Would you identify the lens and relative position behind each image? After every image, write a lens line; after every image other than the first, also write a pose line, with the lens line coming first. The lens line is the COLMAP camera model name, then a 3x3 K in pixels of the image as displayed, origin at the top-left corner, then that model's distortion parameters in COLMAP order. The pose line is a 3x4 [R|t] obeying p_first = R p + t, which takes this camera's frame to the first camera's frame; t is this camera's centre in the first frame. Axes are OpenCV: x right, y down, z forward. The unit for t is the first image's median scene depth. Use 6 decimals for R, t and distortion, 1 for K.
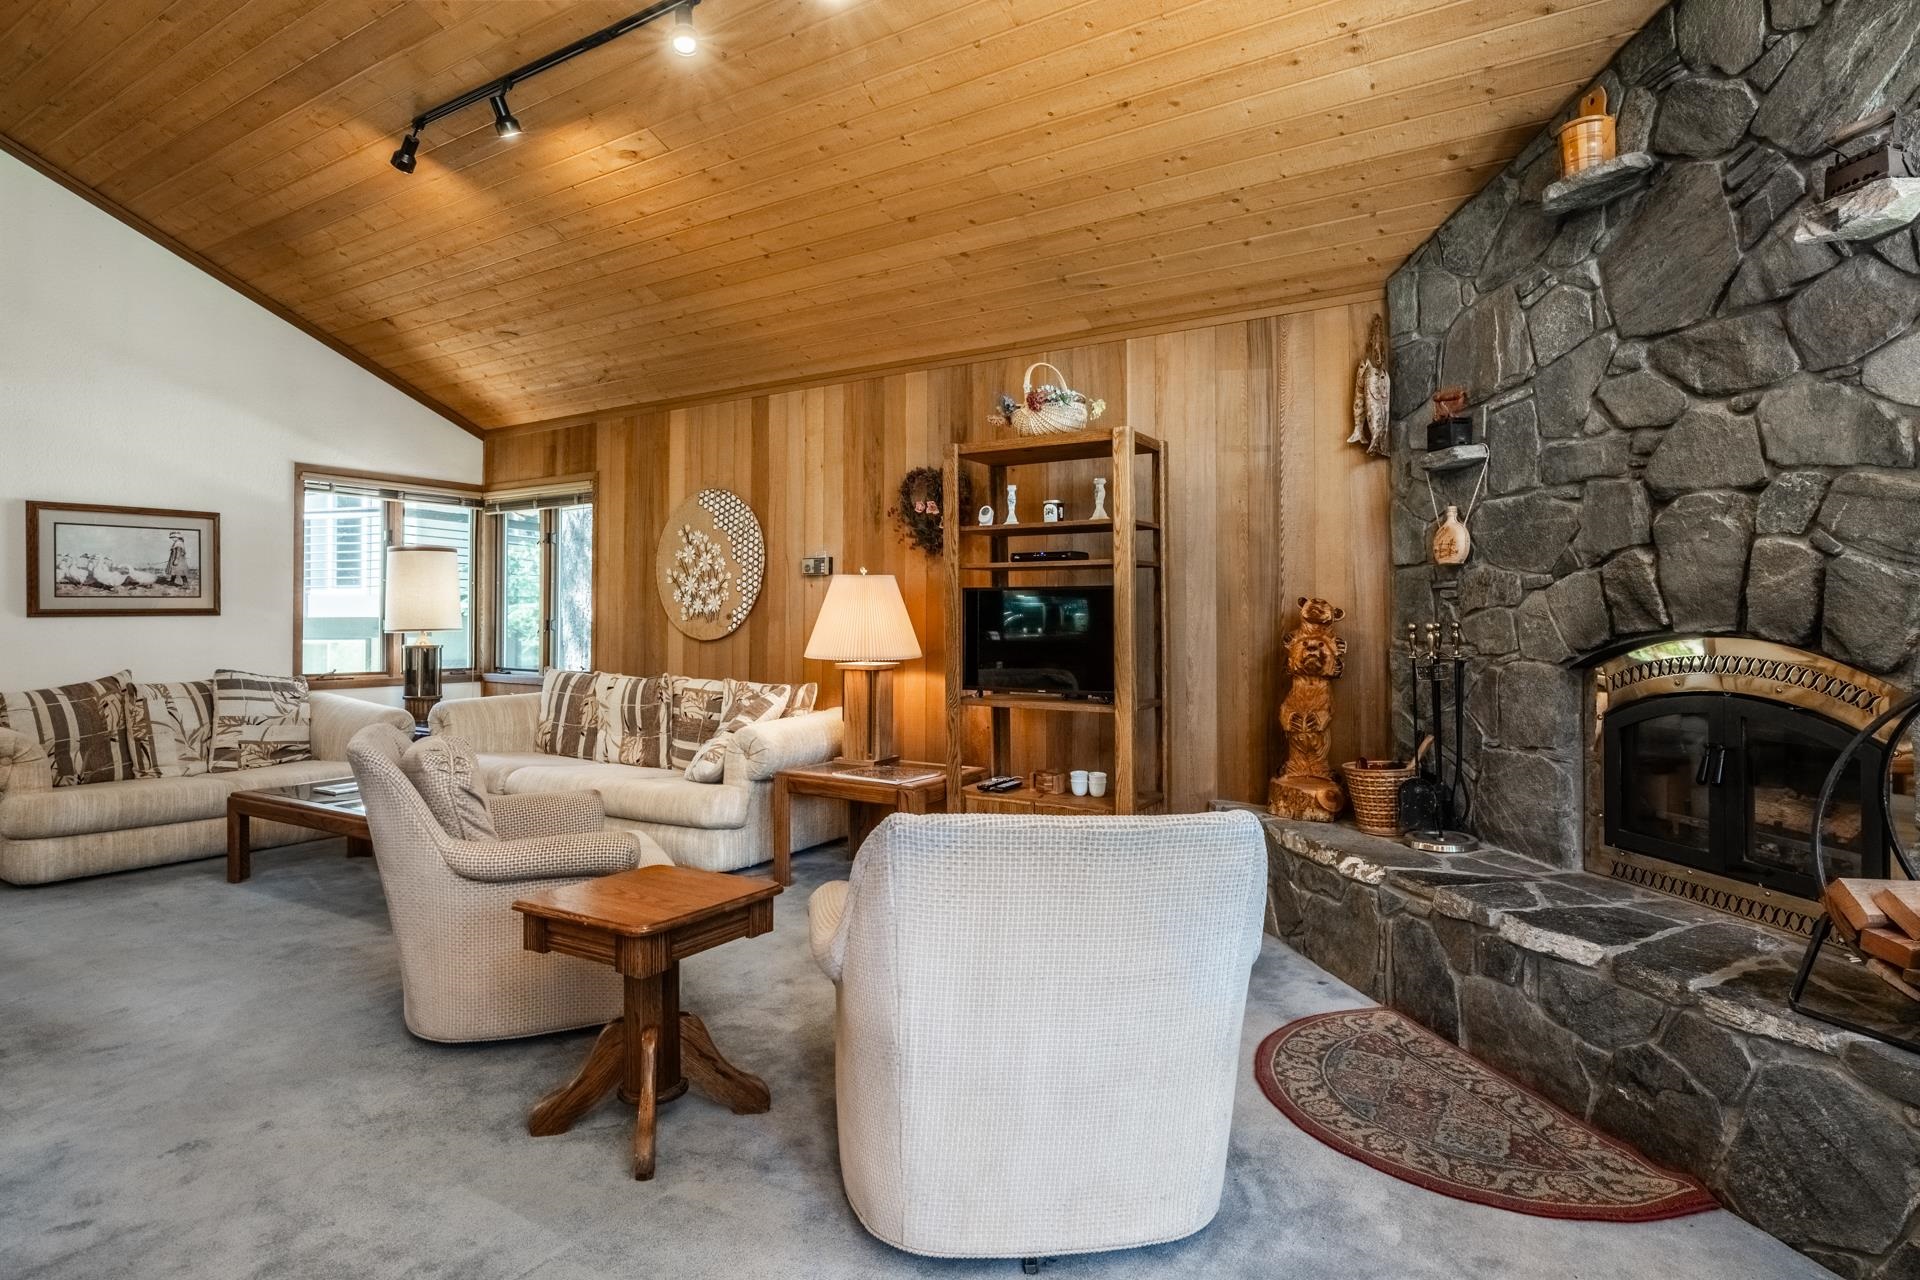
lens RADIAL K [[1012.0, 0, 967.0], [0, 1012.0, 630.8], [0, 0, 1]] dist [0.001519, 0.000436]
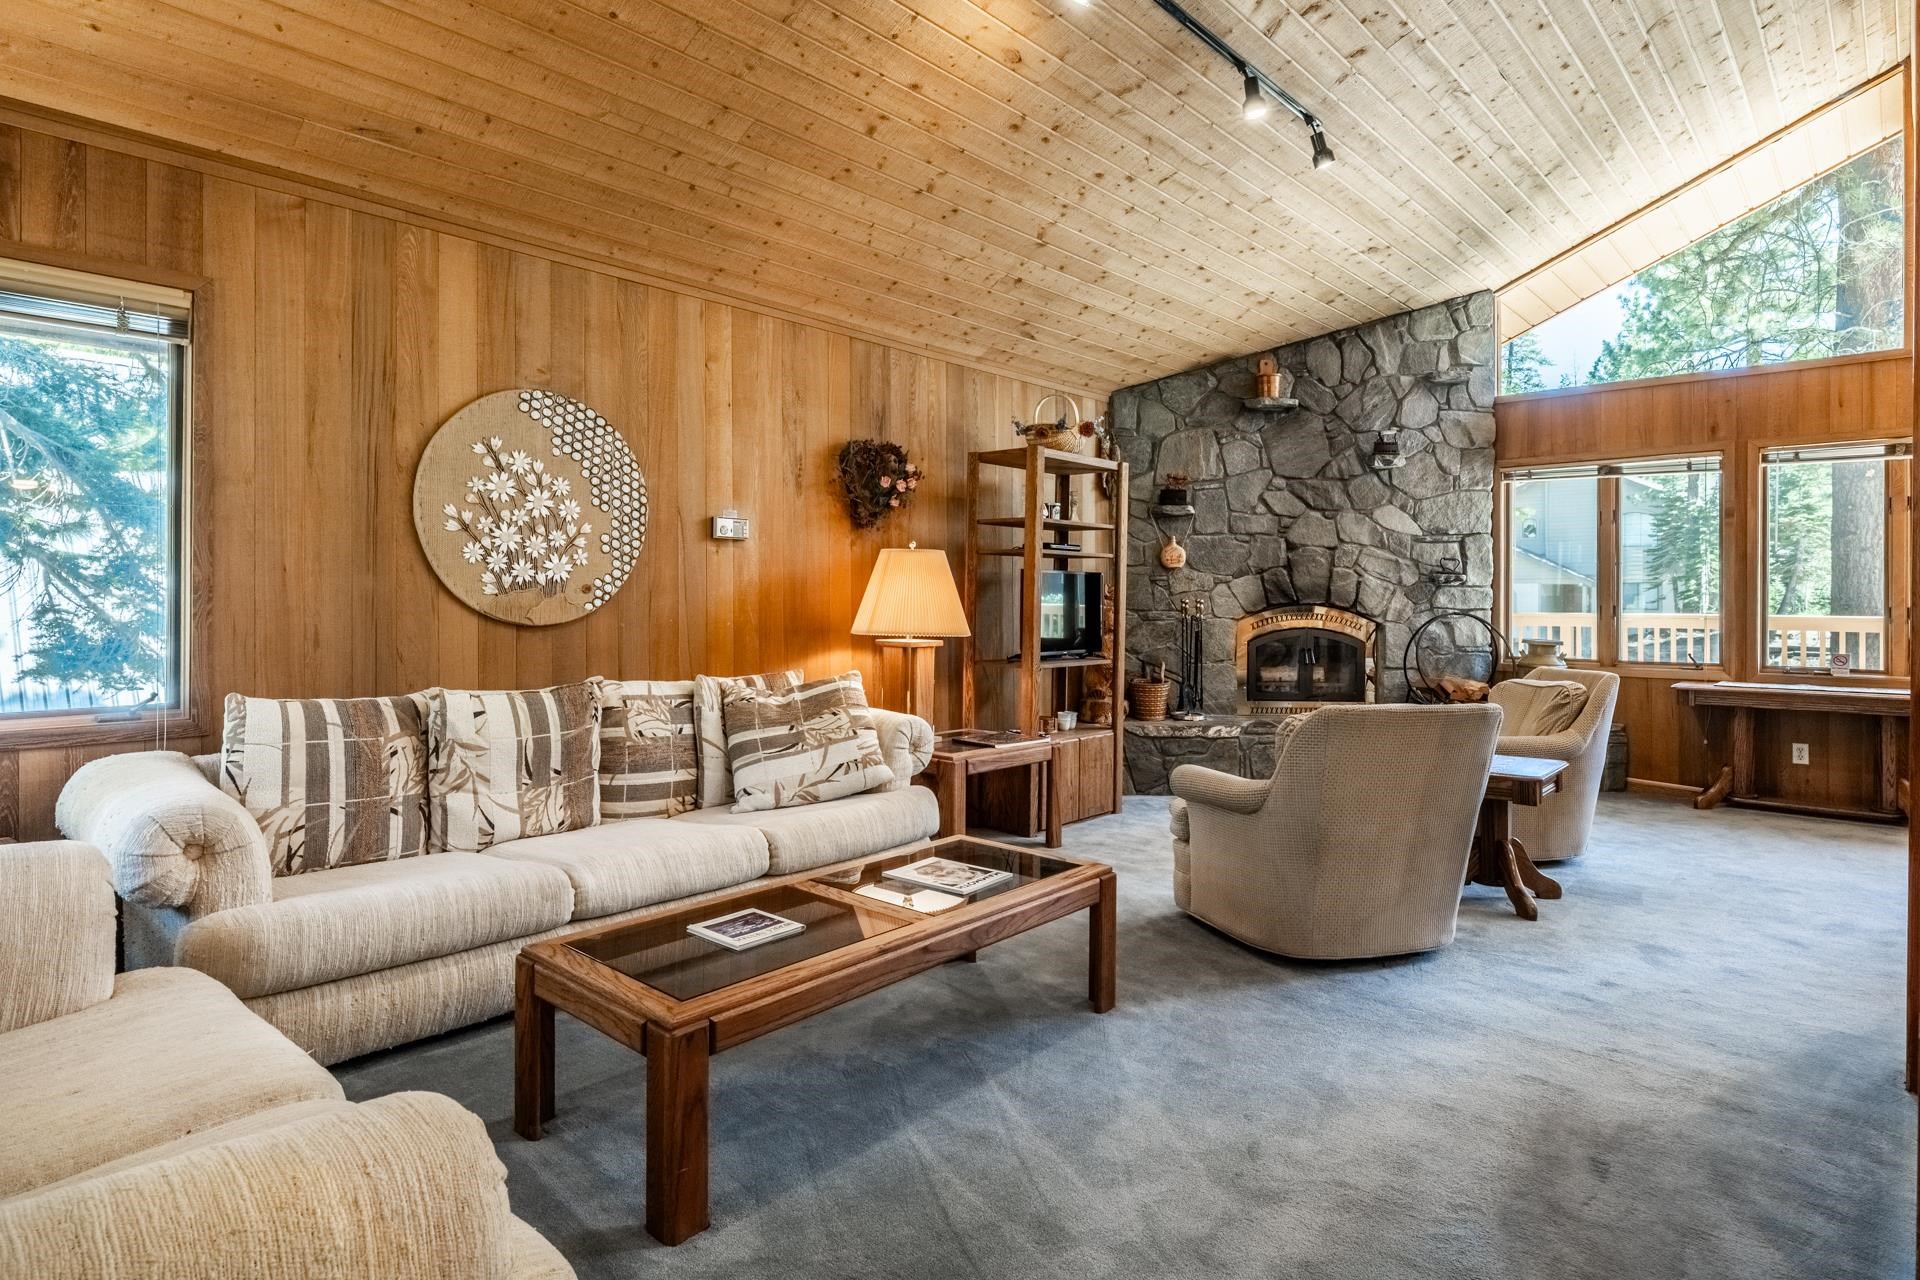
lens RADIAL K [[1012.0, 0, 966.6], [0, 1012.0, 622.5], [0, 0, 1]] dist [0.001519, 0.000436]
pose [[0.182114, -0.020858, 0.983056, -1.048987], [0.007388, 0.999776, 0.019844, -0.004172], [-0.983250, 0.003649, 0.182228, 0.772571]]
